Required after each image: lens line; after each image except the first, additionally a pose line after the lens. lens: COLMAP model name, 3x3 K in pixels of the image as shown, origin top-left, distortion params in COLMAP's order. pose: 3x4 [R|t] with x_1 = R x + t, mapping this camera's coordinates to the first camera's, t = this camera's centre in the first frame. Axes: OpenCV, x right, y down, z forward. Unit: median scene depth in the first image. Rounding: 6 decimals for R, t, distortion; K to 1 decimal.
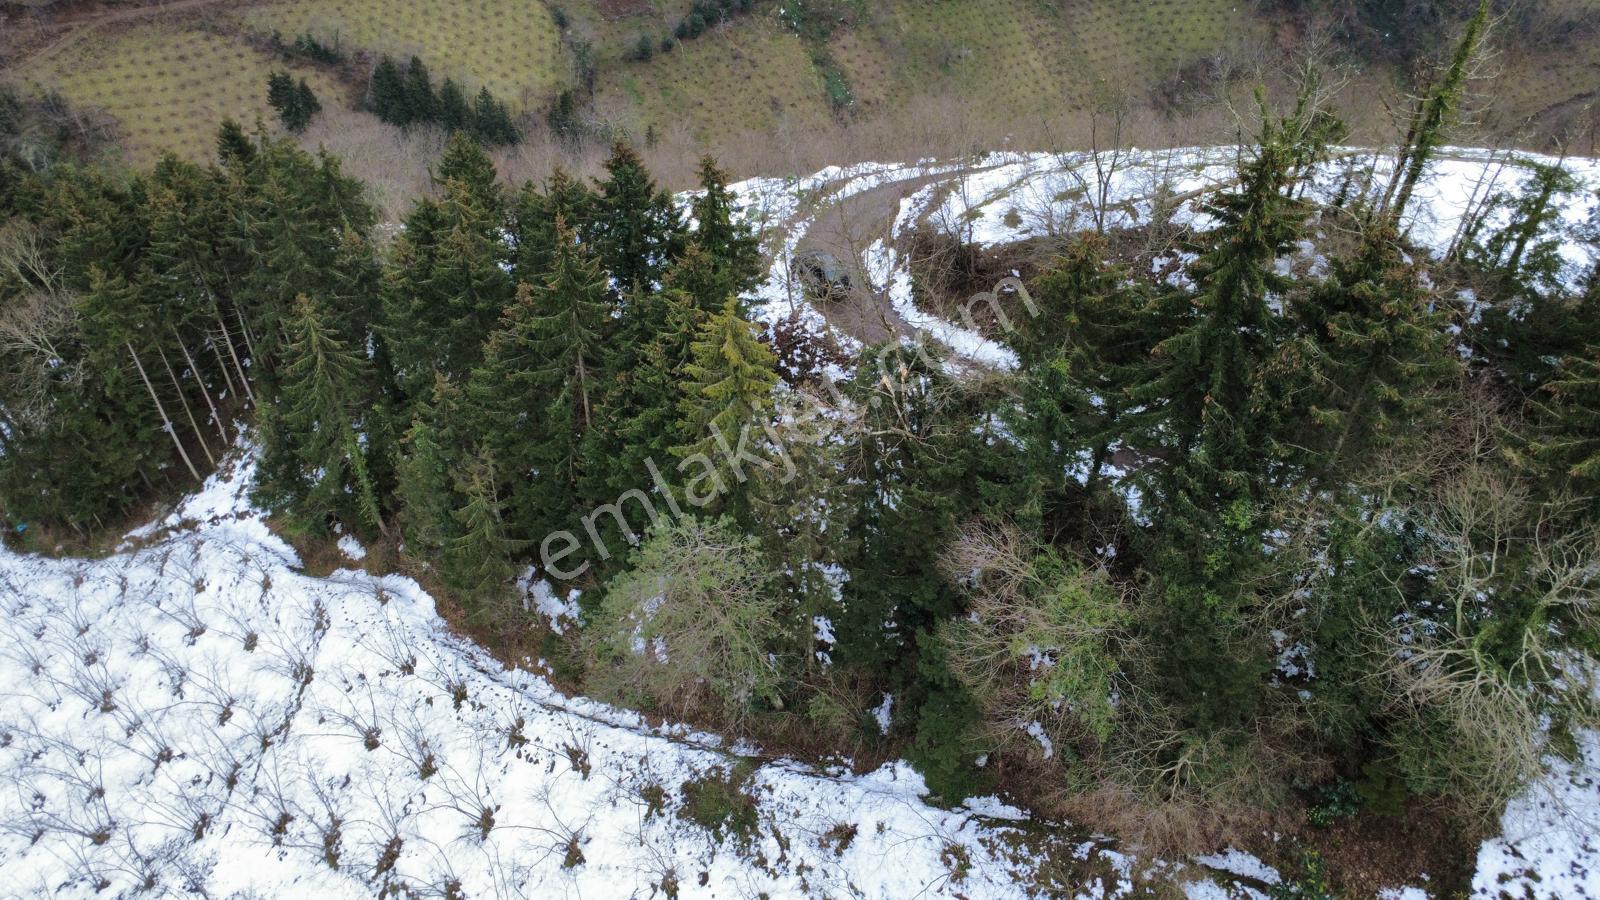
lens RADIAL K [[1164.8, 0, 800.9], [0, 1164.8, 445.8], [0, 0, 1]] dist [-0.002726, 0.004879]
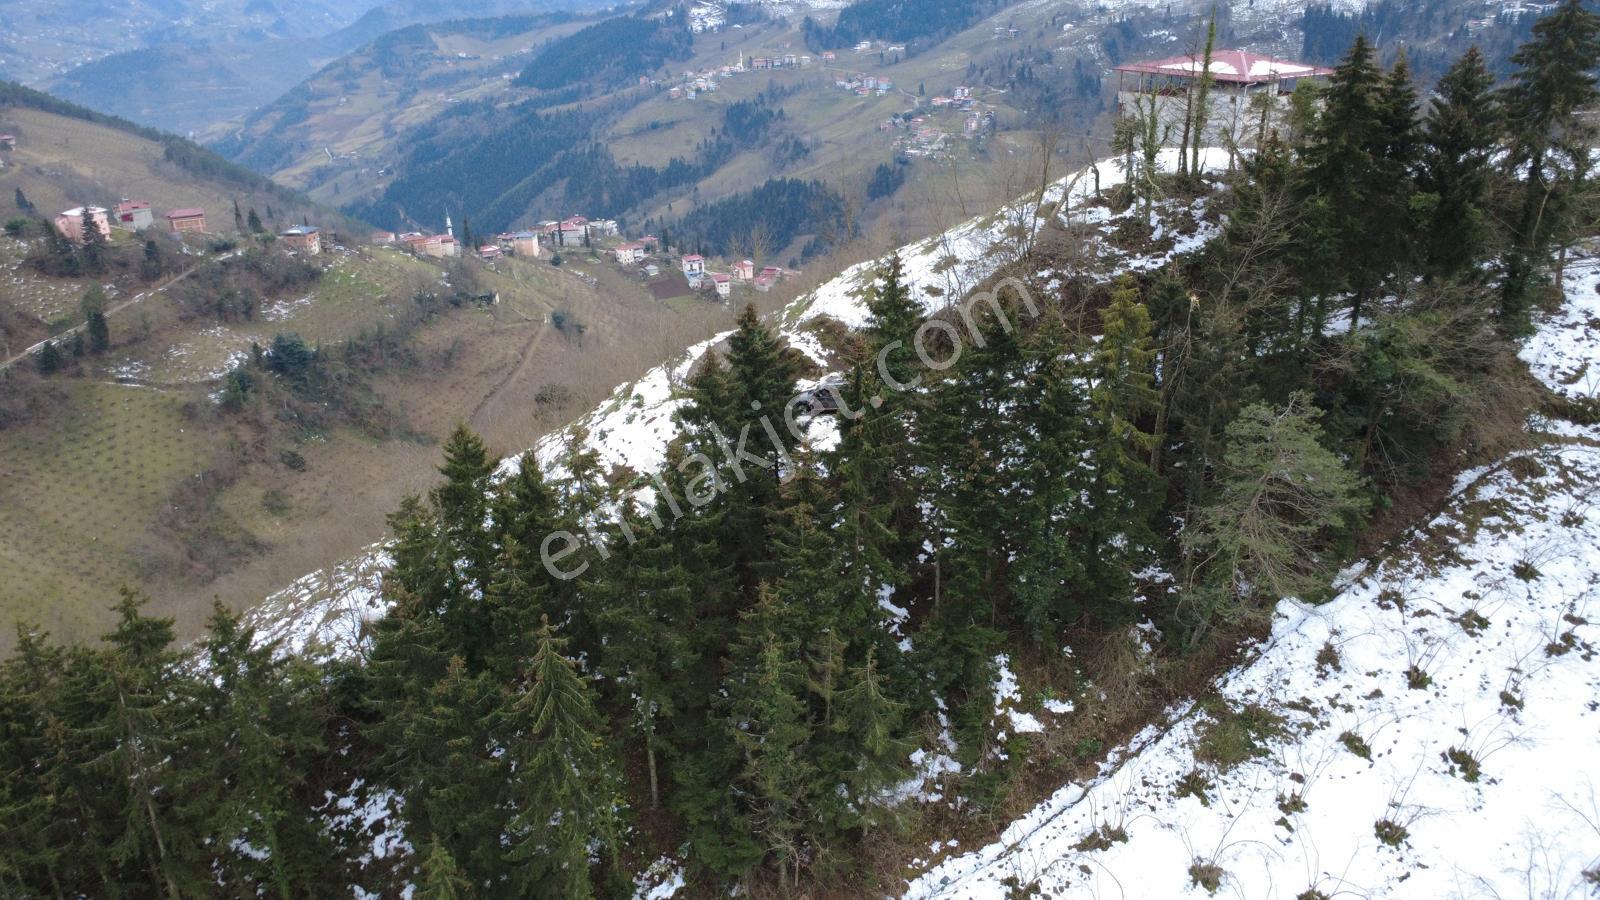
lens RADIAL K [[1164.8, 0, 802.4], [0, 1164.8, 446.3], [0, 0, 1]] dist [-0.002726, 0.004879]
pose [[0.536021, -0.339267, 0.773032, -0.942721], [0.579331, 0.813876, -0.044516, -0.089923], [-0.614050, 0.471703, 0.632803, 0.391984]]
